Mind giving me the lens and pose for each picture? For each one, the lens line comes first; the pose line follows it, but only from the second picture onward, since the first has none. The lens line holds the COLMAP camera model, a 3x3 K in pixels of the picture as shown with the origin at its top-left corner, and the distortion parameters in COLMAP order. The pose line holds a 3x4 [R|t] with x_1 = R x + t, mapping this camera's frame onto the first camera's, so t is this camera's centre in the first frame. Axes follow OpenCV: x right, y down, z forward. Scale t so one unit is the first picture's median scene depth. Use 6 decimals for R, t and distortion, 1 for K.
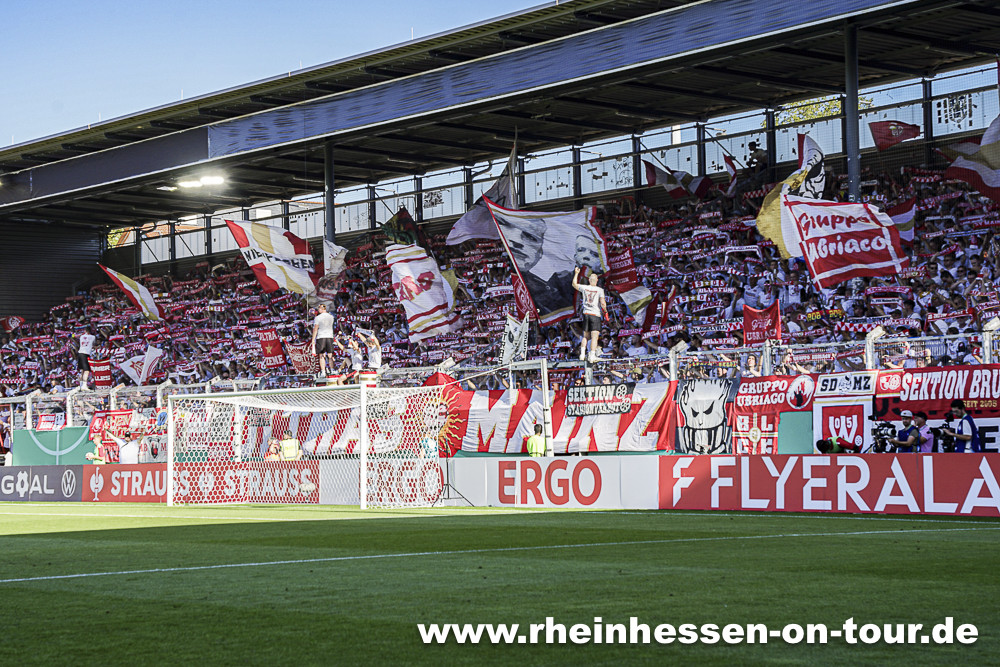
lens RADIAL K [[2117.7, 0, 439.5], [0, 2117.7, 334.0], [0, 0, 1]] dist [0.252634, 0.451622]
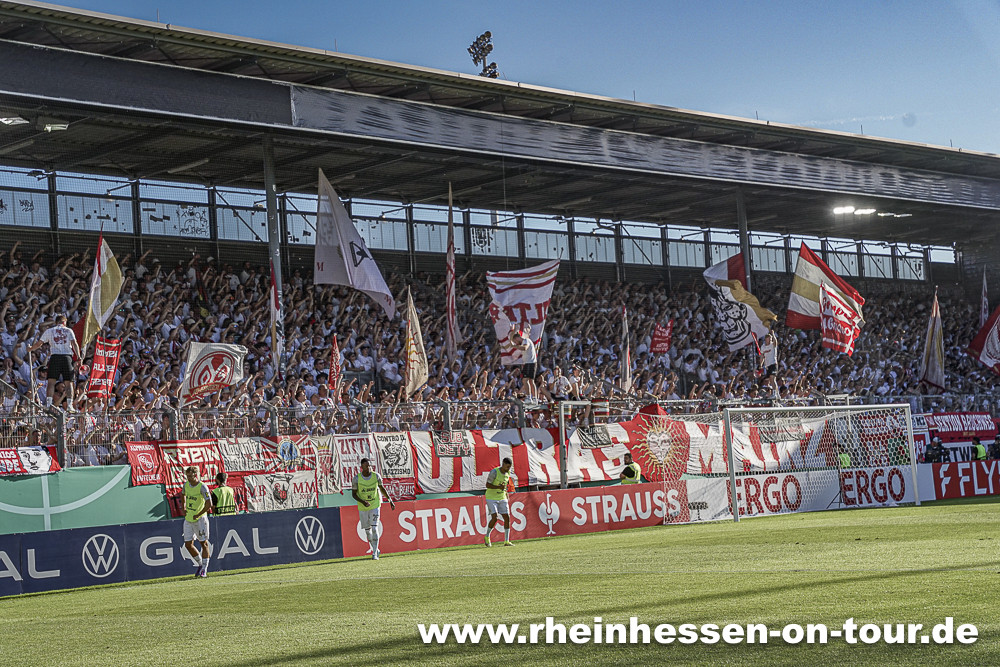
lens RADIAL K [[1870.2, 0, 497.9], [0, 1870.2, 334.0], [0, 0, 1]] dist [0.276269, 0.335002]
pose [[-0.148092, 0.107337, 0.983131, -1.047368], [0.016848, 0.994222, -0.106010, 0.092436], [-0.988830, 0.000865, -0.149045, 1.345555]]
